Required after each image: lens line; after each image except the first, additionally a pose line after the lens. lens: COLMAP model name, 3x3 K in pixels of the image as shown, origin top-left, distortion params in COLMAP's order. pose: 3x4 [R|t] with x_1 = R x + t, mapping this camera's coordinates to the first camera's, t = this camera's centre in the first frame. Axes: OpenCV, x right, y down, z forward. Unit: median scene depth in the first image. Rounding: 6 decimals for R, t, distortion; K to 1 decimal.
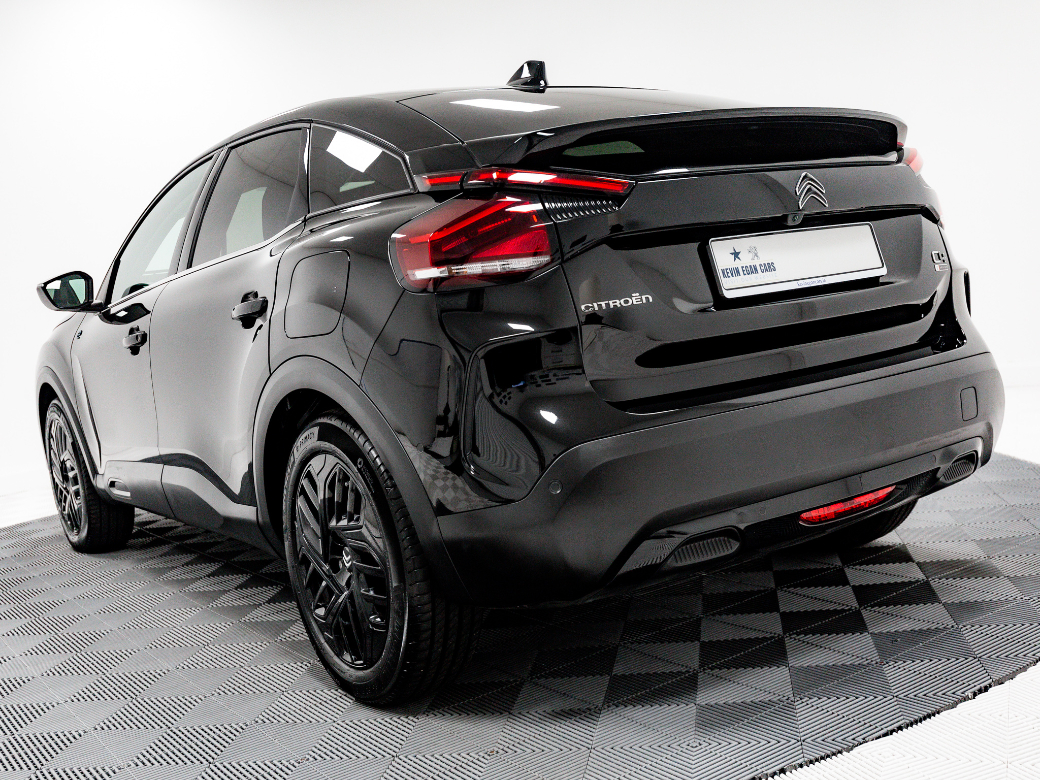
lens RADIAL K [[1114.3, 0, 520.0], [0, 1114.3, 390.0], [0, 0, 1]] dist [0.015662, -0.002606]
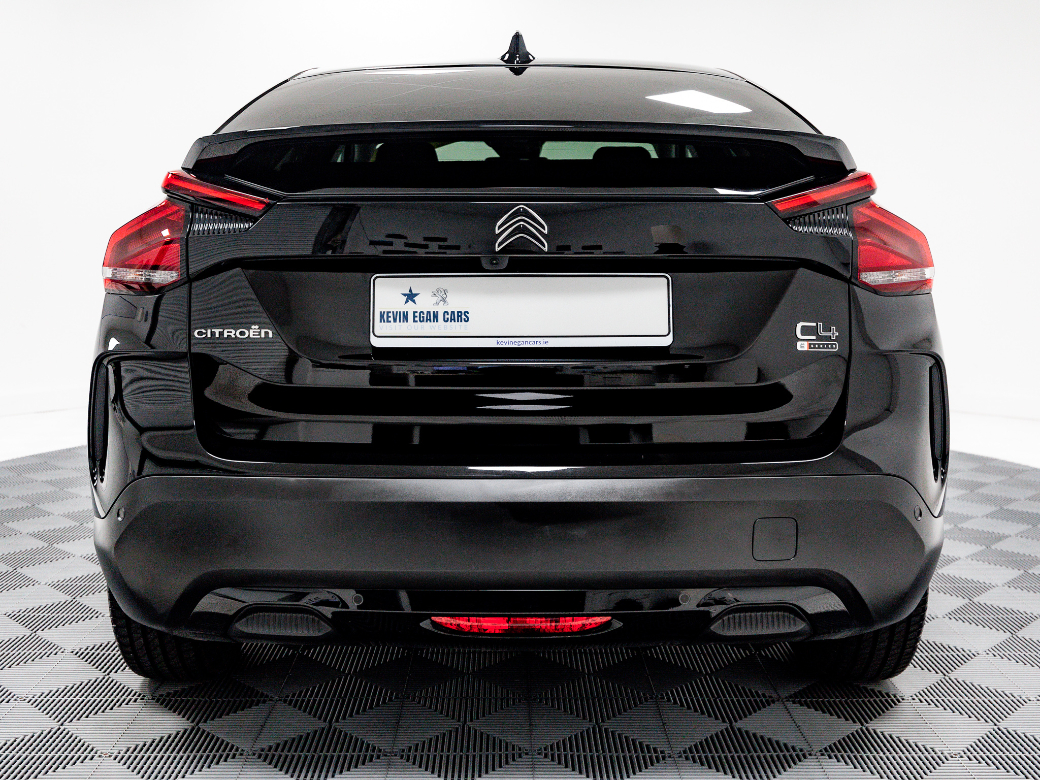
lens RADIAL K [[1114.3, 0, 520.0], [0, 1114.3, 390.0], [0, 0, 1]] dist [0.015662, -0.002606]
pose [[0.819029, 0.190087, -0.541349, 0.728221], [-0.151267, 0.981681, 0.115846, -0.161837], [0.553453, -0.012993, 0.832779, 0.347266]]
